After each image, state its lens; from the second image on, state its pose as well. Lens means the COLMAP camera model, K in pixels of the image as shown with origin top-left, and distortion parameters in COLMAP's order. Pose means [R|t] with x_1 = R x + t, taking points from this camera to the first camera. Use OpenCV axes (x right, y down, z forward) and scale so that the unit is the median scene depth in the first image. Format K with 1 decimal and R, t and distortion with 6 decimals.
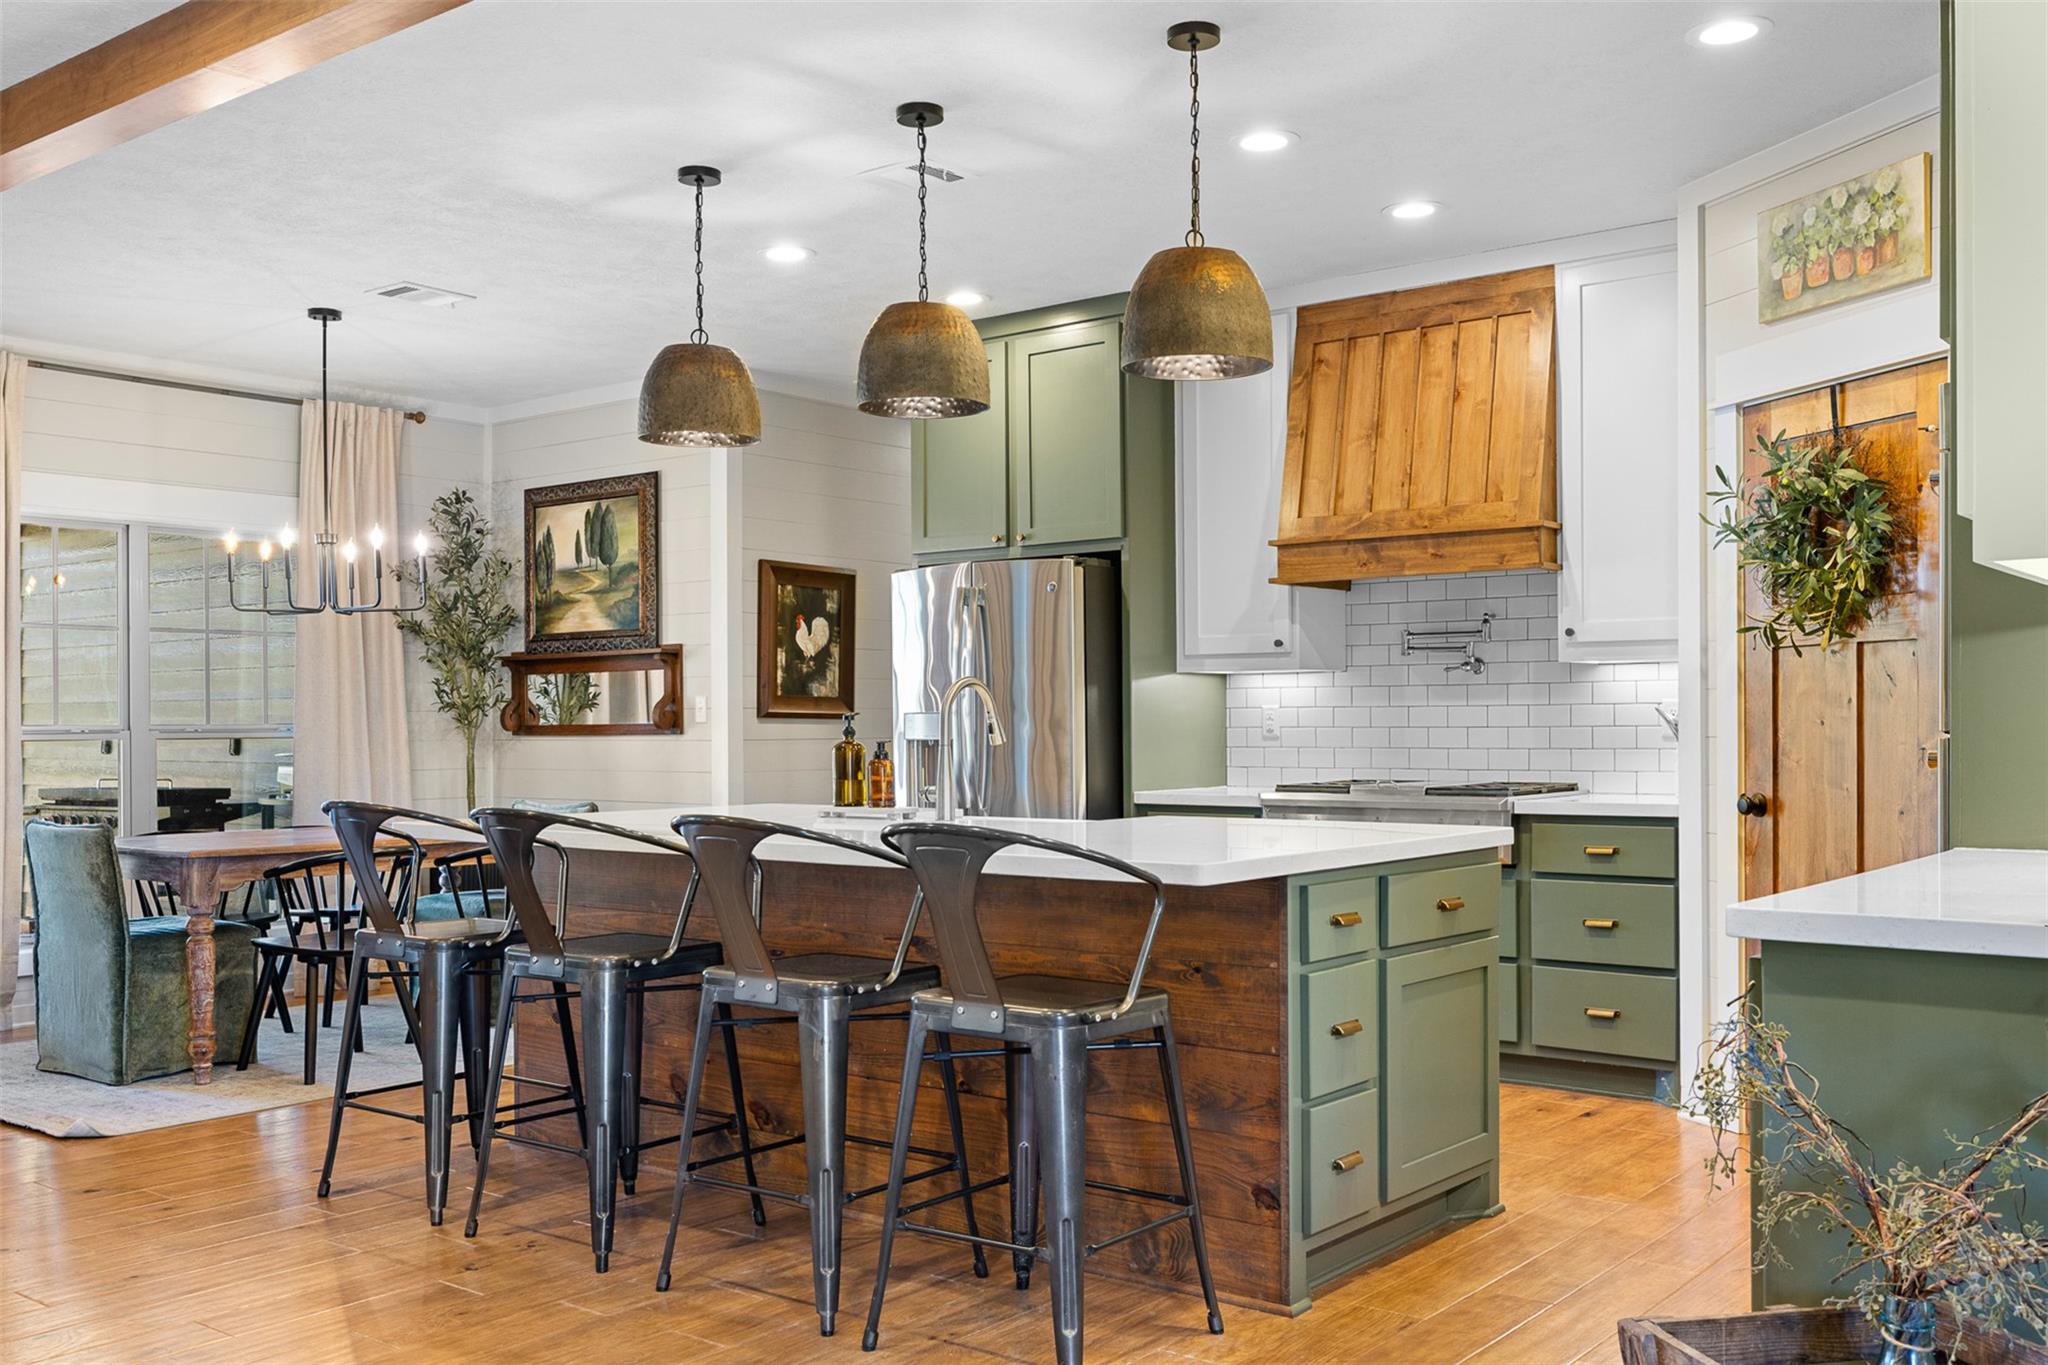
lens RADIAL K [[1835.5, 0, 1018.6], [0, 1835.5, 728.2], [0, 0, 1]] dist [-0.010016, 0.002538]
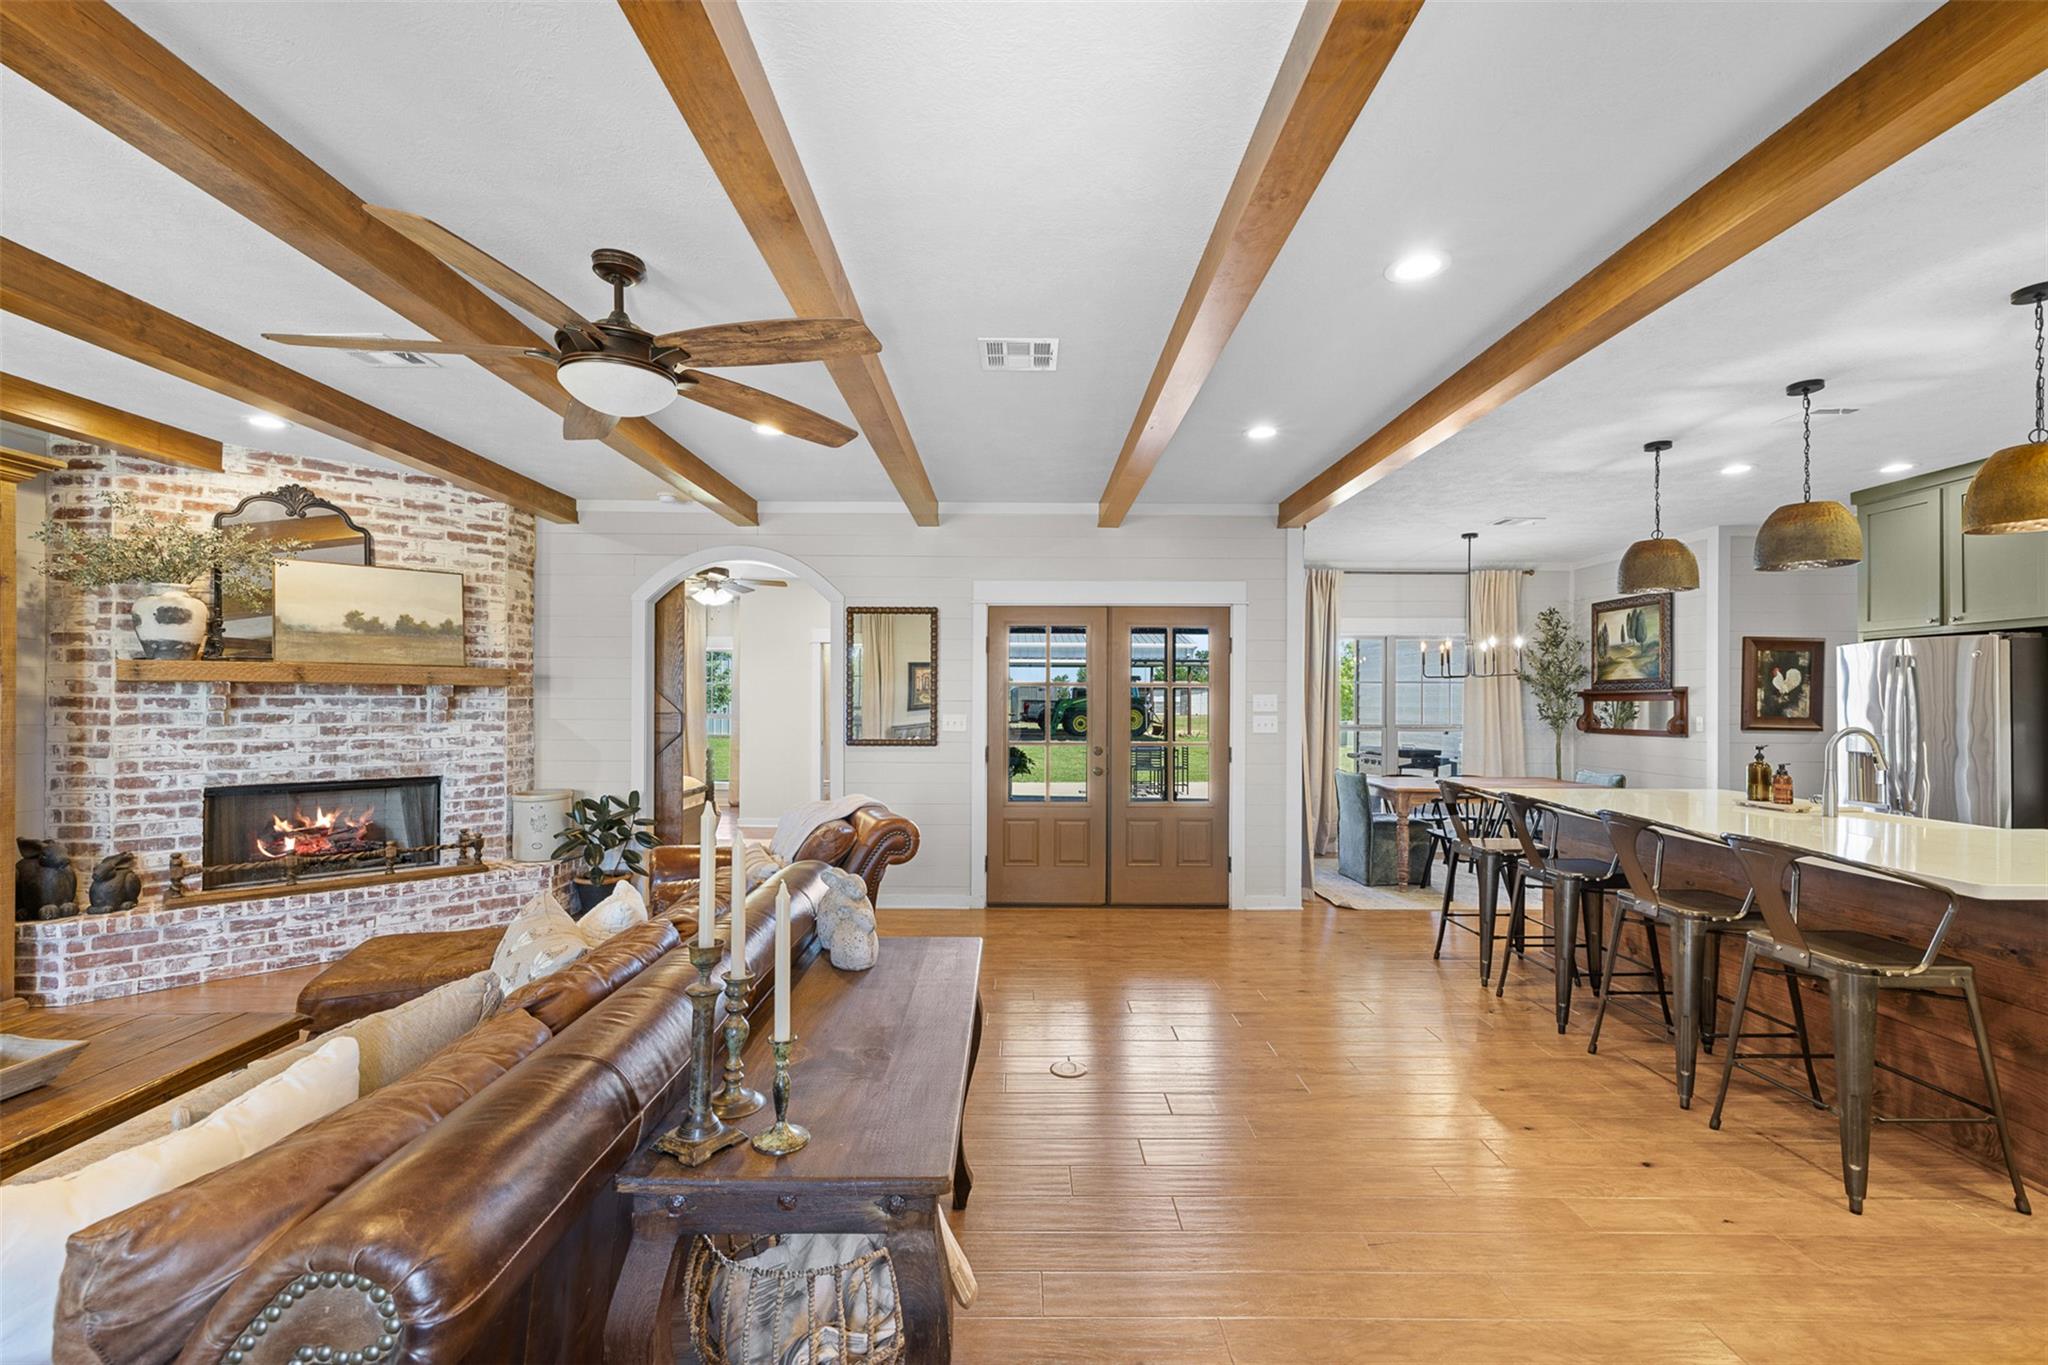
lens RADIAL K [[857.3, 0, 1022.1], [0, 857.3, 696.9], [0, 0, 1]] dist [-0.000902, -0.000133]
pose [[0.619918, 0.003396, -0.784659, 0.066904], [-0.008113, 0.999965, -0.002082, -0.029149], [0.784625, 0.007656, 0.619924, -0.014575]]
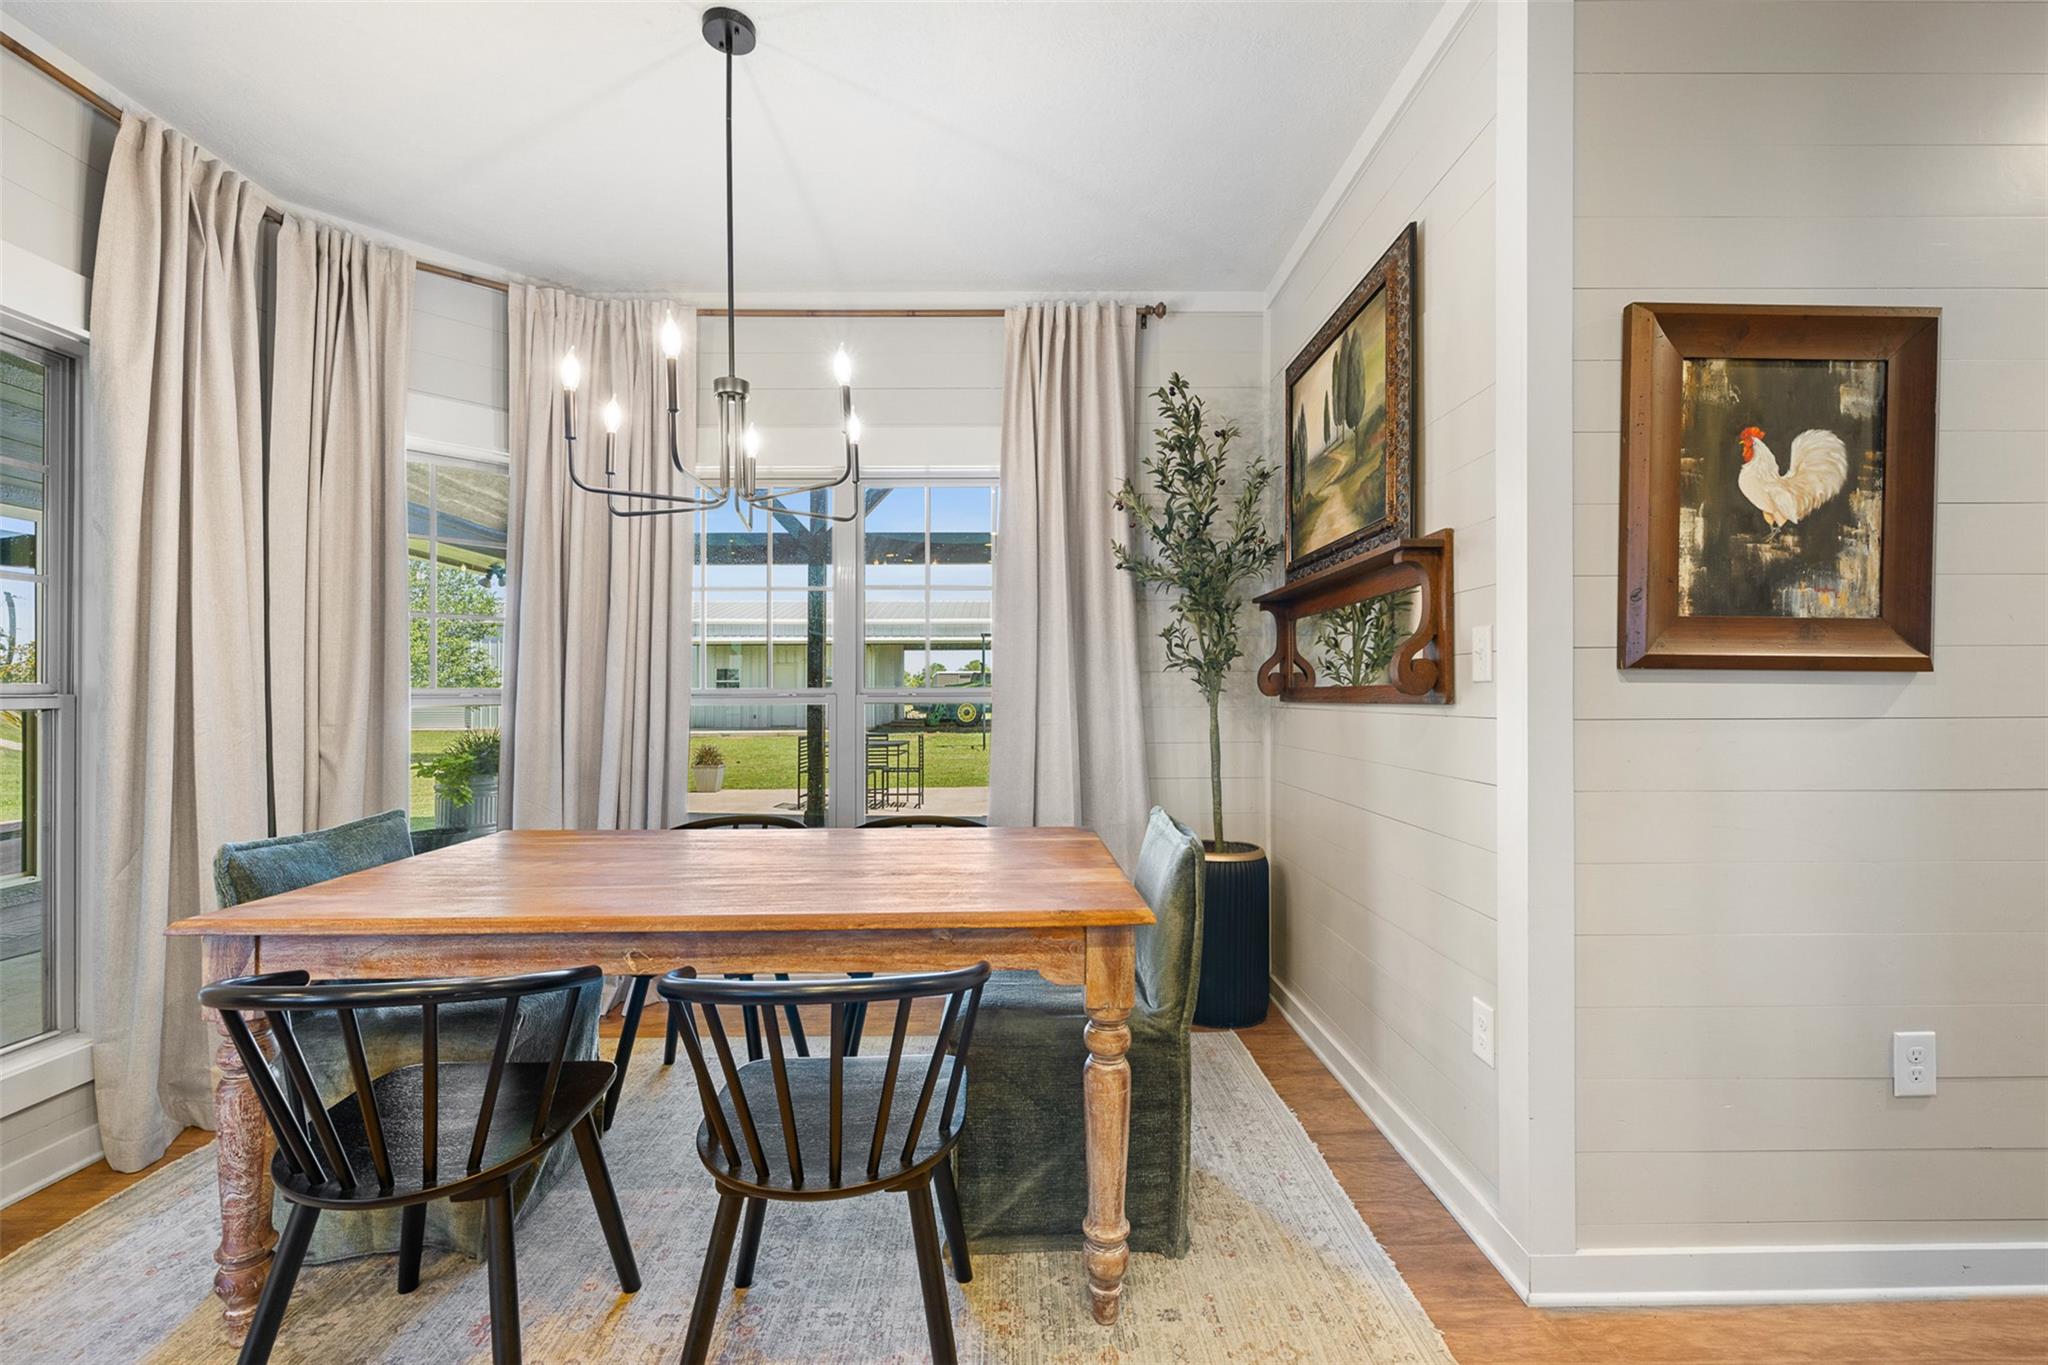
lens RADIAL K [[857.3, 0, 1023.8], [0, 857.3, 691.8], [0, 0, 1]] dist [-0.000902, -0.000133]
pose [[0.629595, 0.002322, -0.776920, -0.072051], [-0.002188, 0.999997, 0.001215, -0.000023], [0.776920, 0.000935, 0.629599, 0.755852]]
